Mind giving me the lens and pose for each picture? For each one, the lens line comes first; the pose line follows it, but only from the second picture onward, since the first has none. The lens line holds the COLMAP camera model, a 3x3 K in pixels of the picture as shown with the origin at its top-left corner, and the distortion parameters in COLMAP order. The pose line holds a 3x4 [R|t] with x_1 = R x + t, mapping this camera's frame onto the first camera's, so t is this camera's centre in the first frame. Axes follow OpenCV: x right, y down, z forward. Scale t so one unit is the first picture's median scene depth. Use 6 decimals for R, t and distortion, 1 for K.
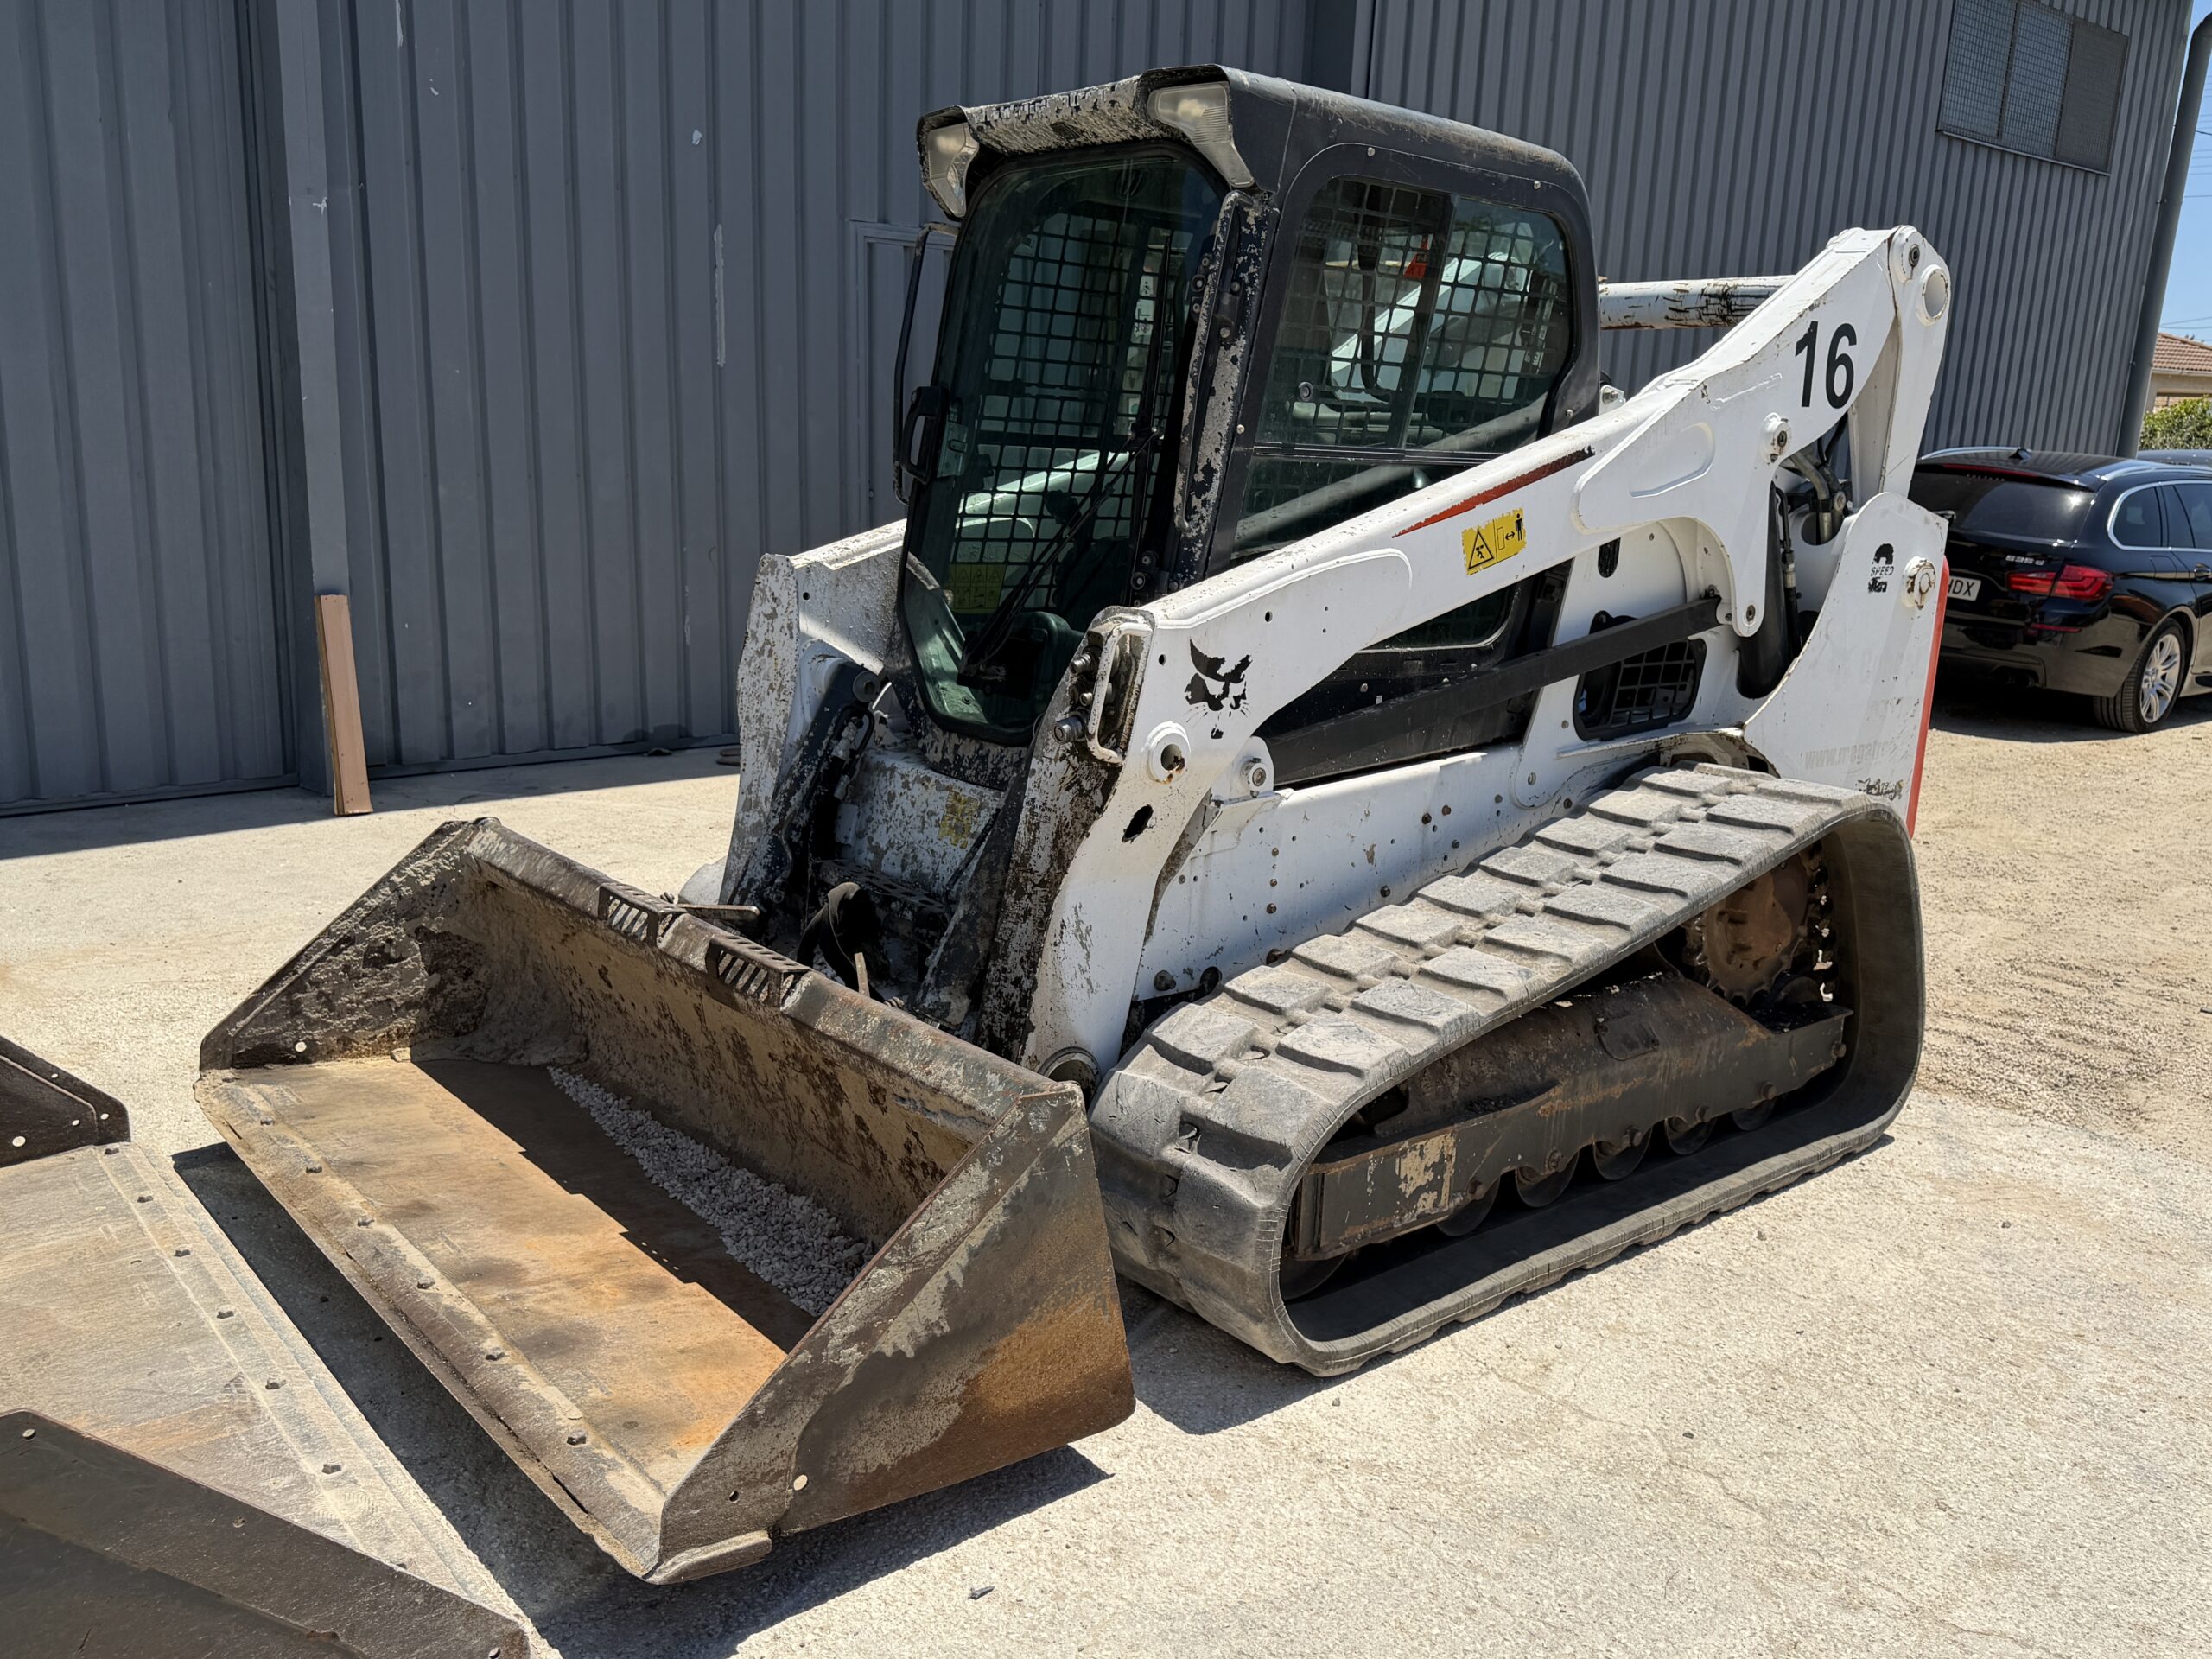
lens RADIAL K [[1845.5, 0, 1123.9], [0, 1845.5, 842.0], [0, 0, 1]] dist [0.105316, -0.176535]
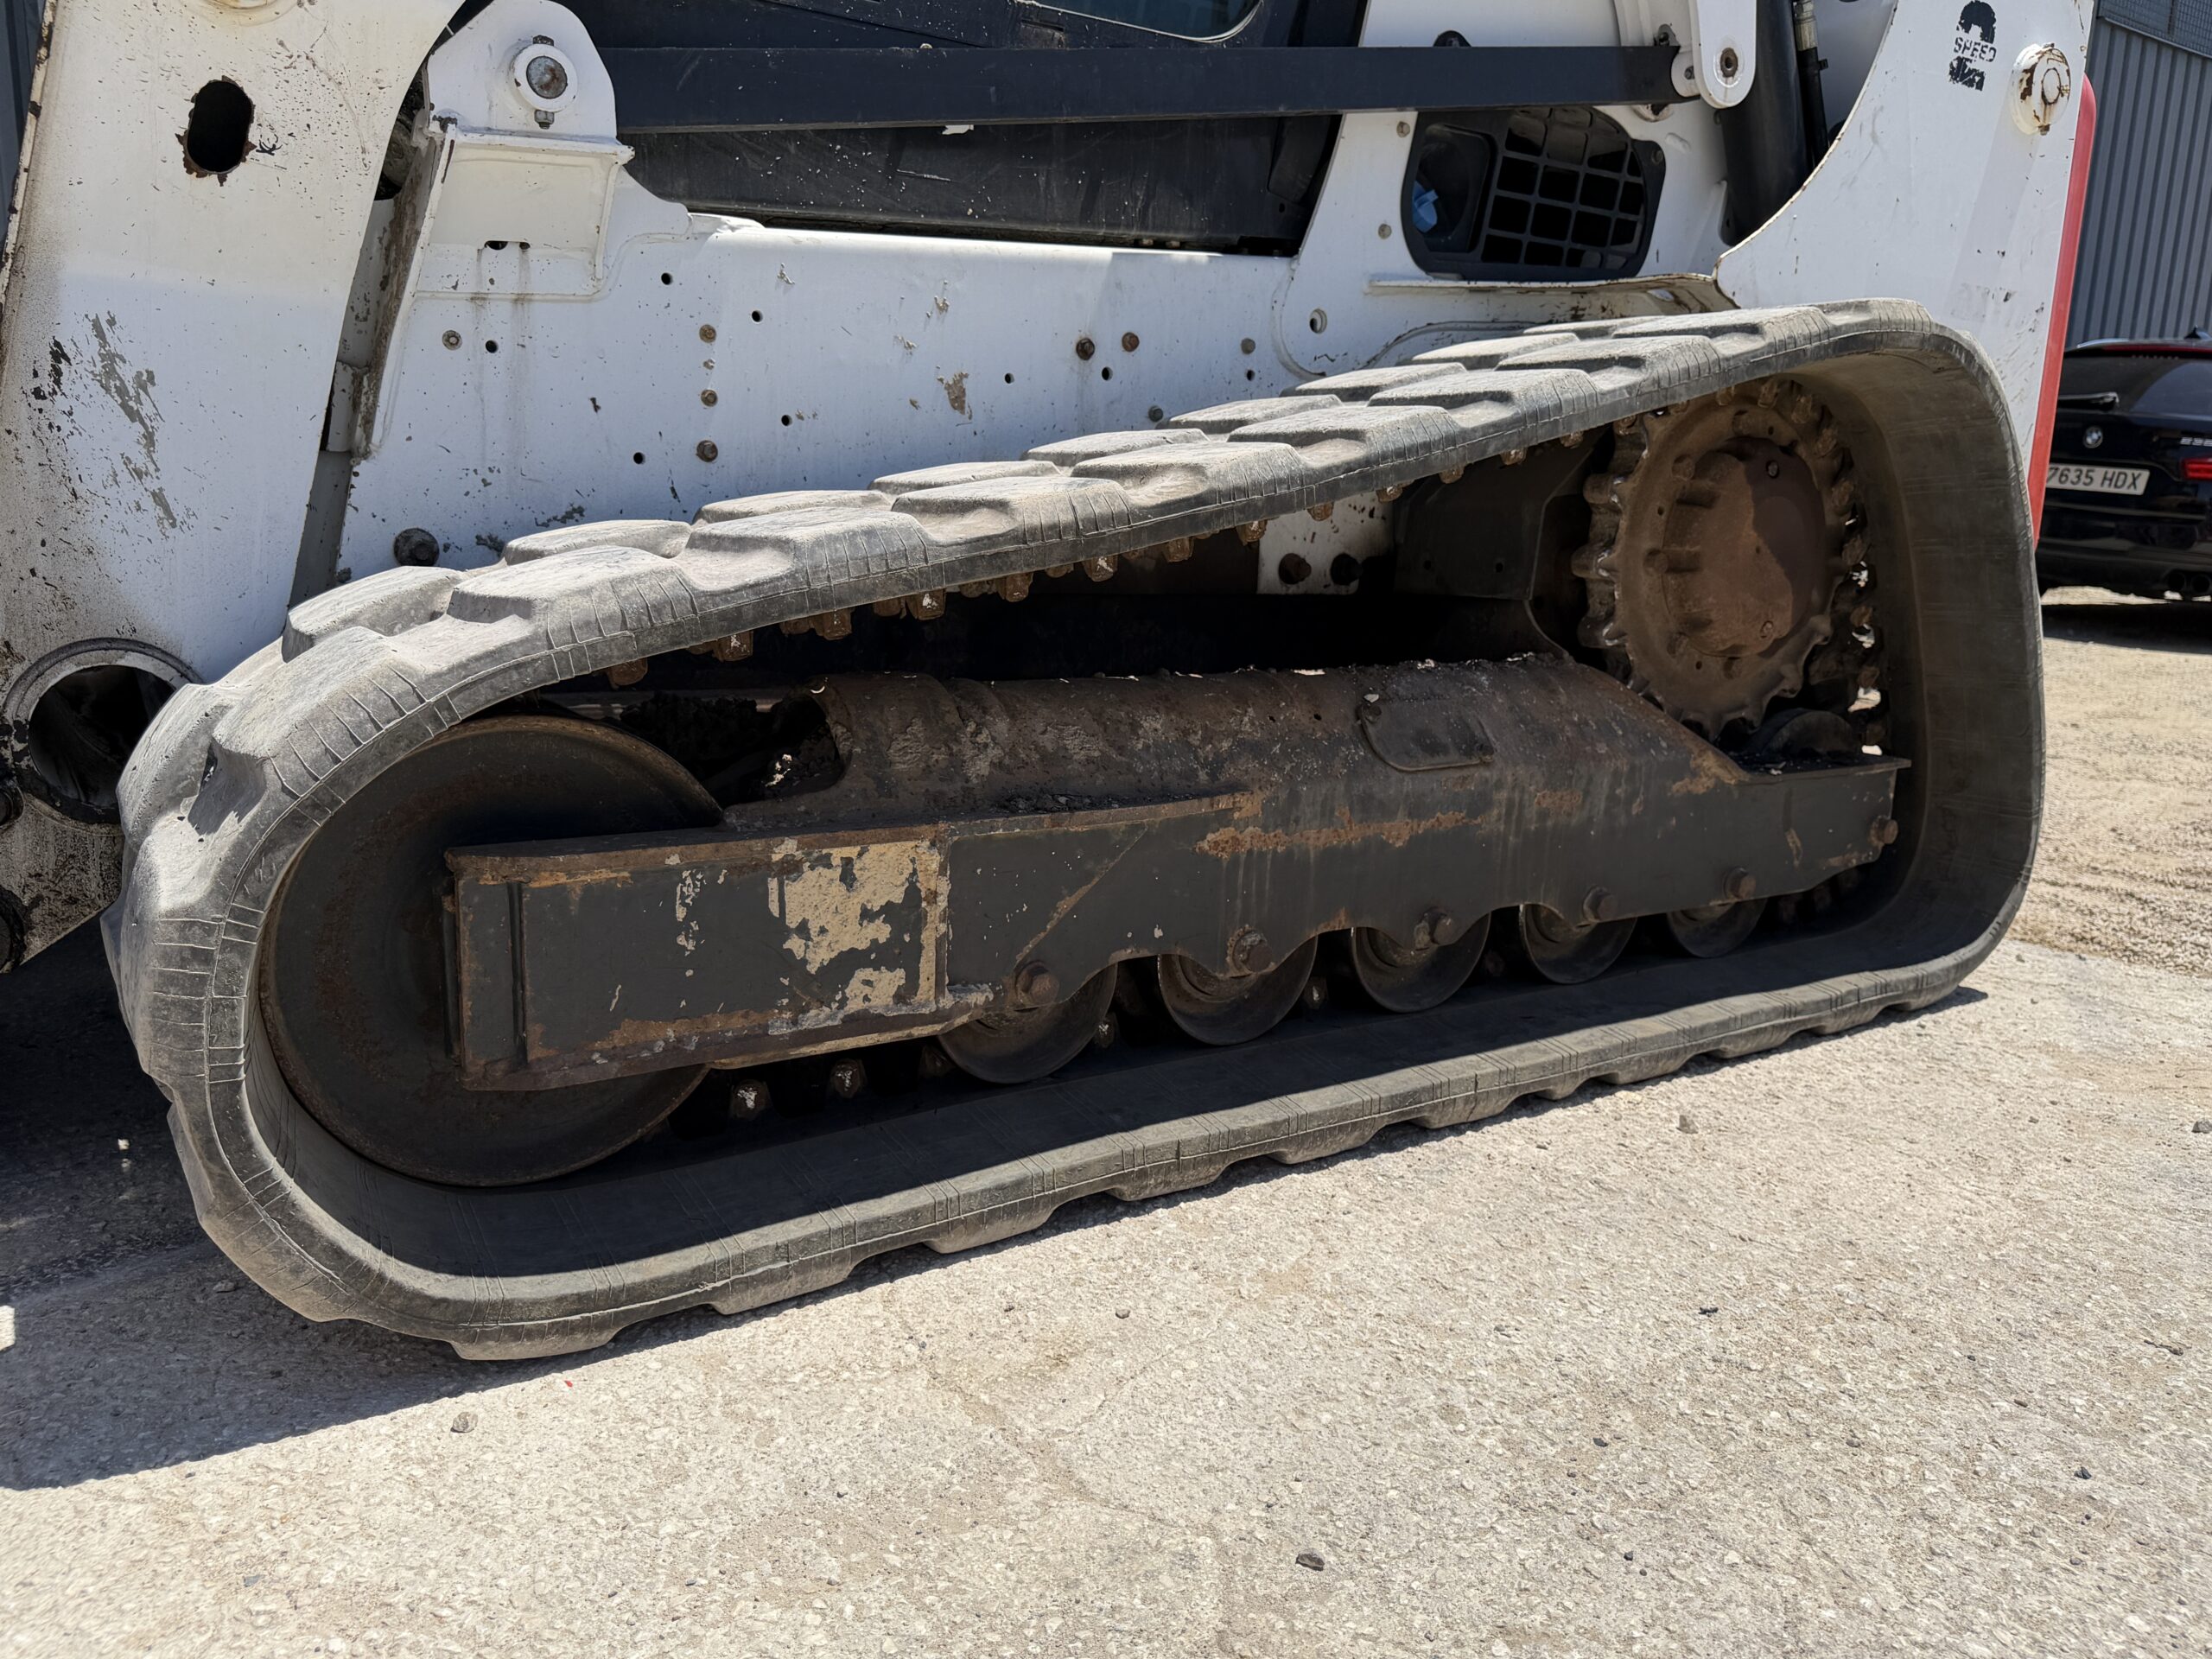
lens RADIAL K [[1657.7, 0, 1118.4], [0, 1657.7, 832.3], [0, 0, 1]] dist [0.076657, -0.093413]
pose [[0.992779, 0.016472, -0.118821, 0.250393], [-0.019180, 0.999581, -0.021682, 0.150035], [0.118414, 0.023805, 0.992679, 0.550208]]
